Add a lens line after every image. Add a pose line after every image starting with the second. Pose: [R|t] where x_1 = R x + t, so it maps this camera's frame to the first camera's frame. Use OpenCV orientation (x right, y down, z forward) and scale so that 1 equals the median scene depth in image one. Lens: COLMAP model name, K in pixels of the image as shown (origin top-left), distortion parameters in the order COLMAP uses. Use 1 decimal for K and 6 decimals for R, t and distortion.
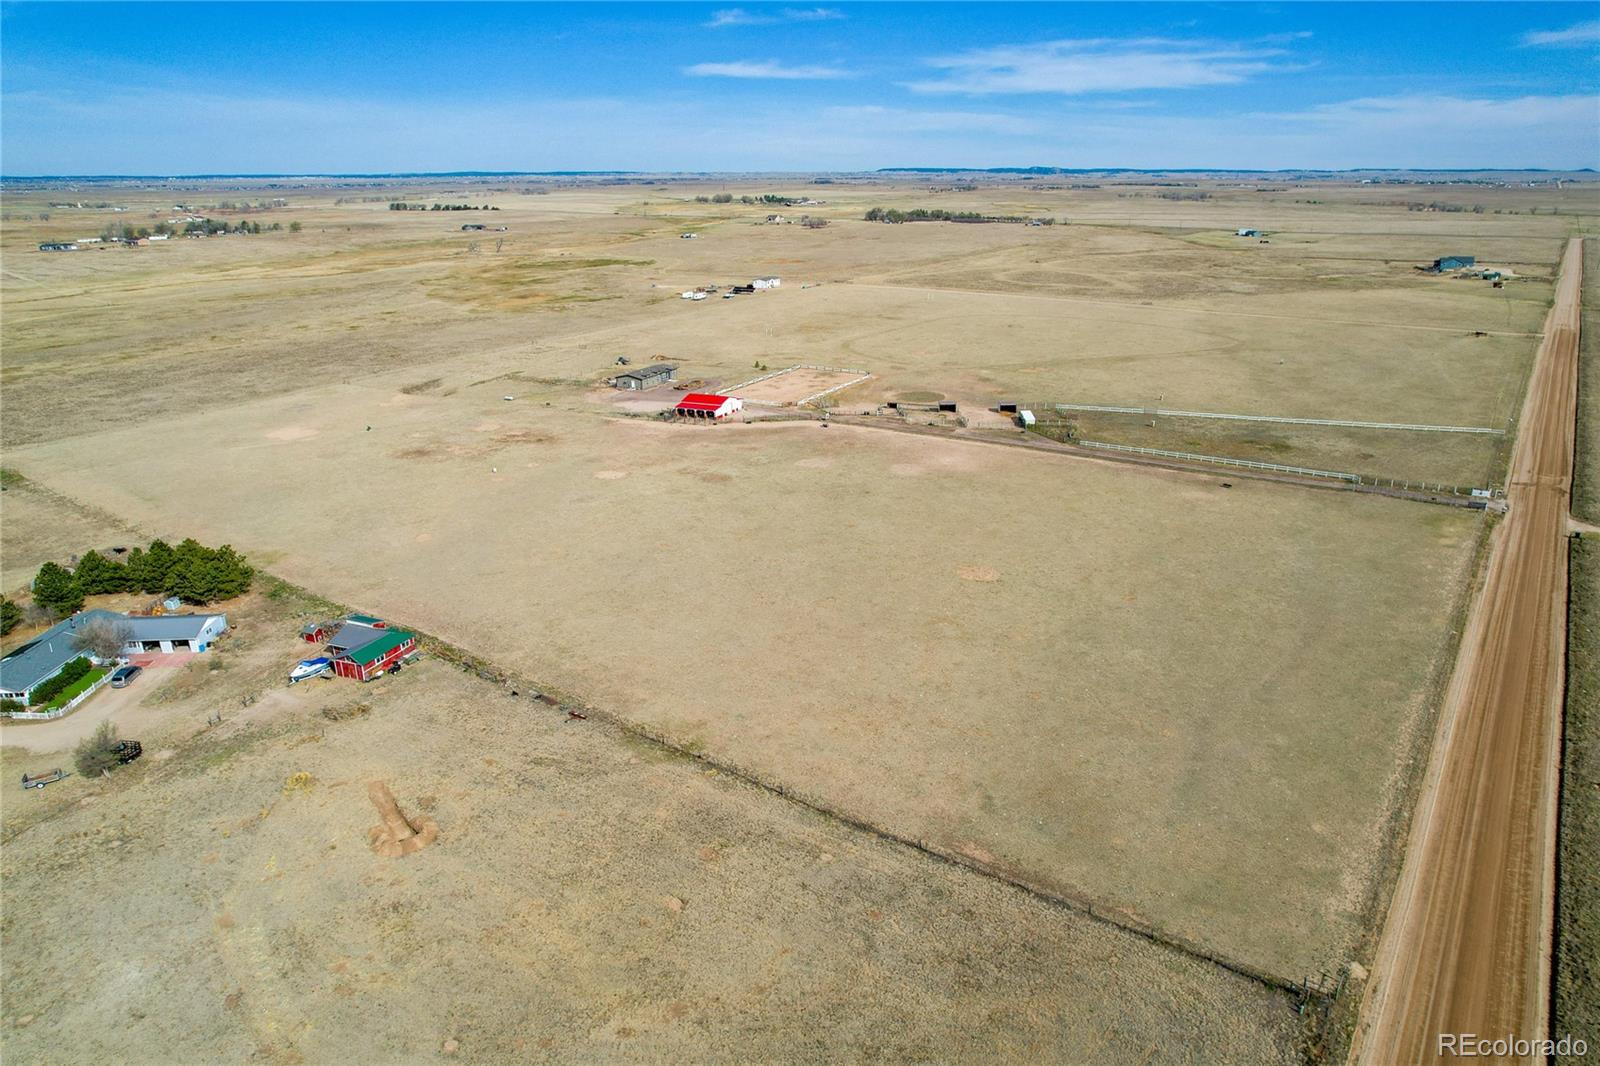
lens RADIAL K [[1030.5, 0, 807.8], [0, 1030.5, 533.9], [0, 0, 1]] dist [-0.081262, 0.074957]
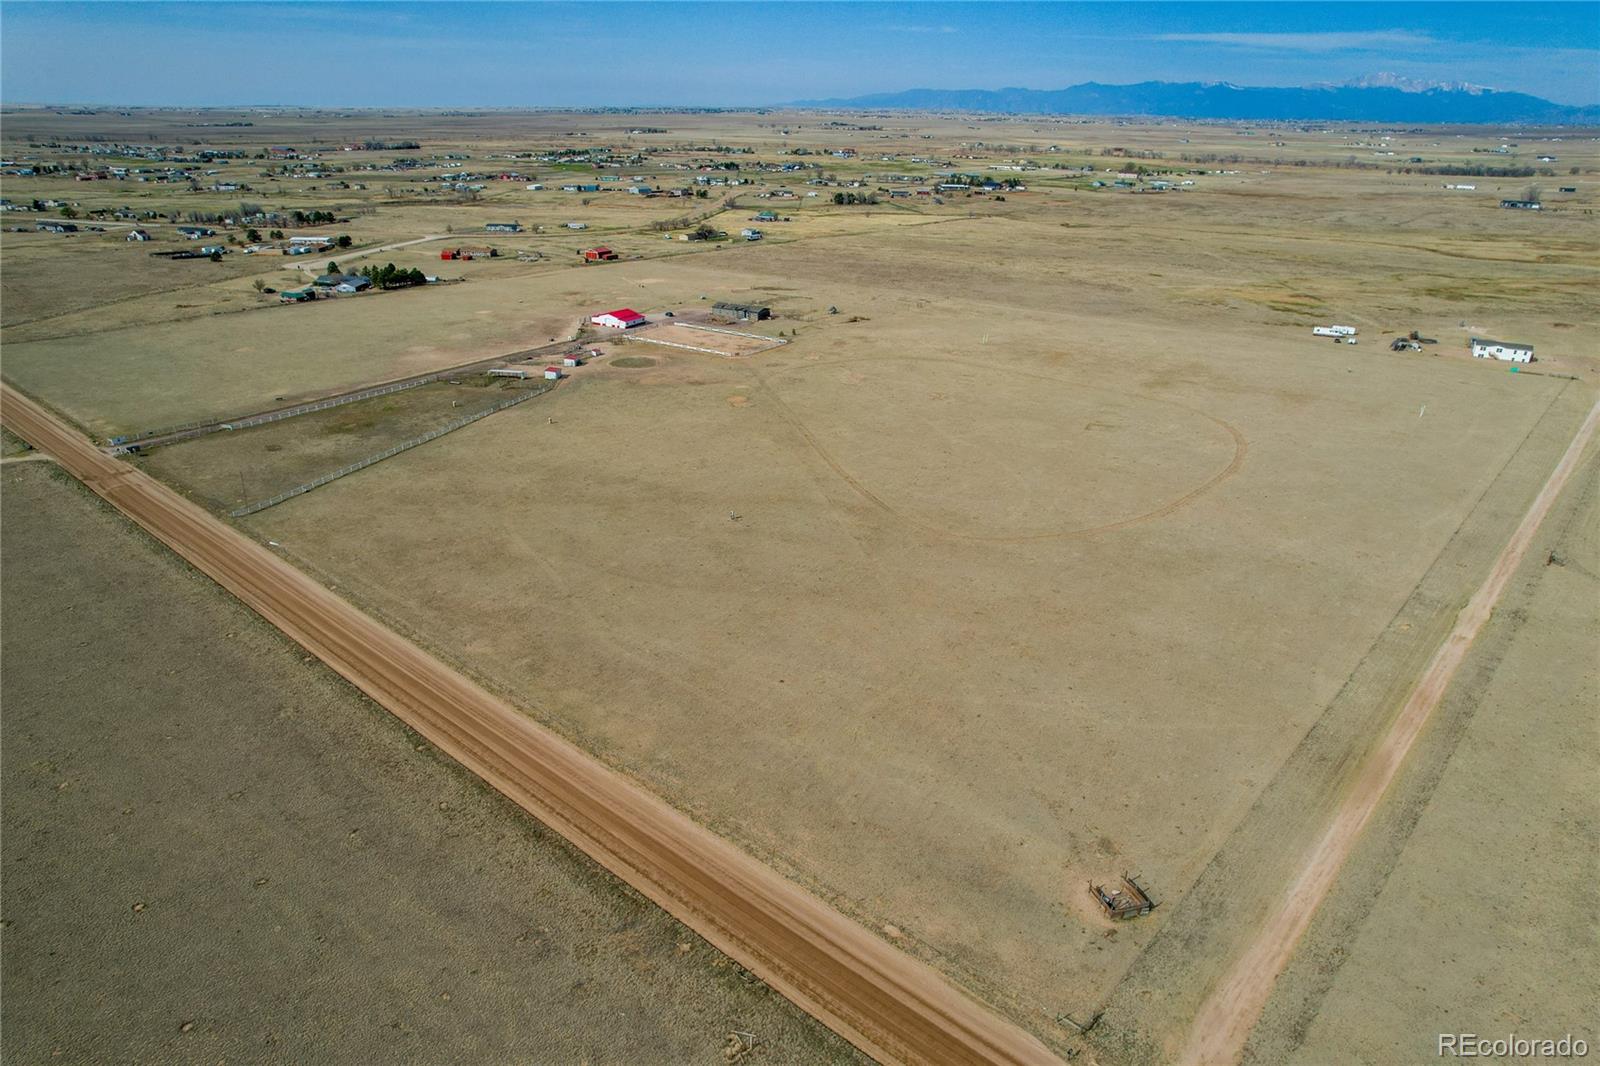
lens RADIAL K [[1030.5, 0, 807.8], [0, 1030.5, 533.9], [0, 0, 1]] dist [-0.081262, 0.074957]
pose [[-0.086938, 0.391885, -0.915897, 1.338751], [-0.344930, 0.850669, 0.396717, -0.544060], [0.934593, 0.350411, 0.061218, 1.322542]]
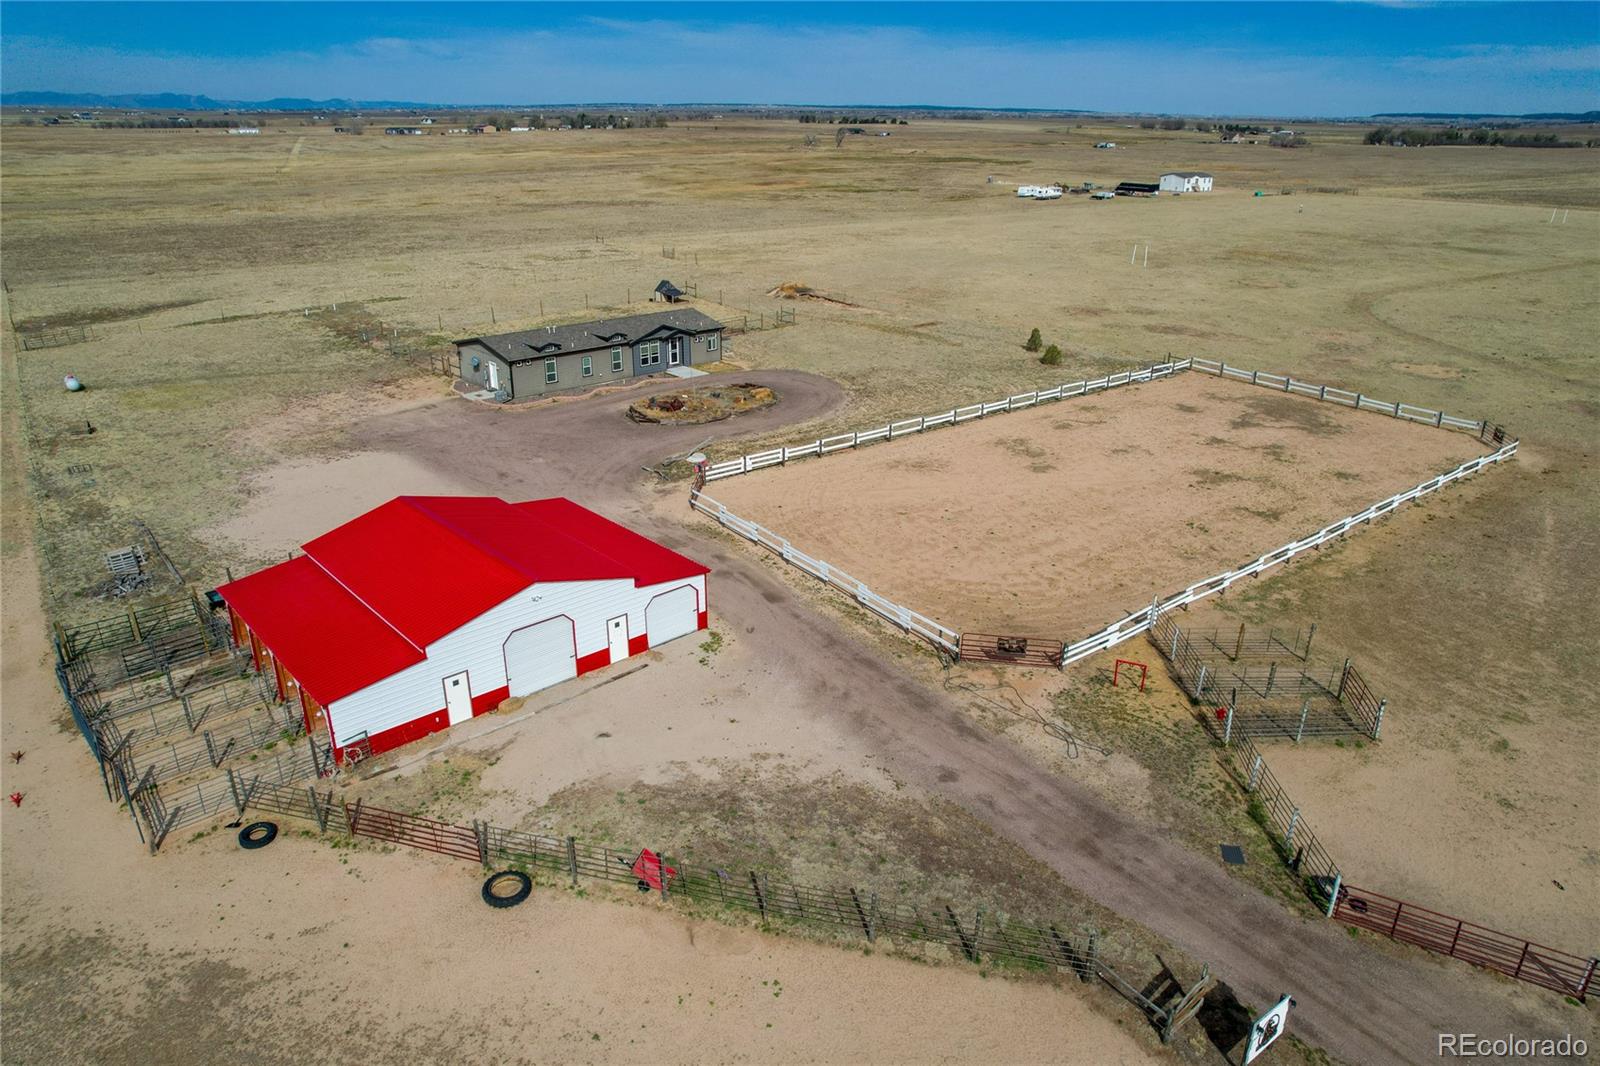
lens RADIAL K [[1030.5, 0, 807.8], [0, 1030.5, 533.9], [0, 0, 1]] dist [-0.081262, 0.074957]
pose [[0.916220, 0.165085, -0.365086, 0.007441], [-0.145761, 0.986073, 0.080083, -0.162179], [0.373222, -0.020159, 0.927523, 0.920146]]
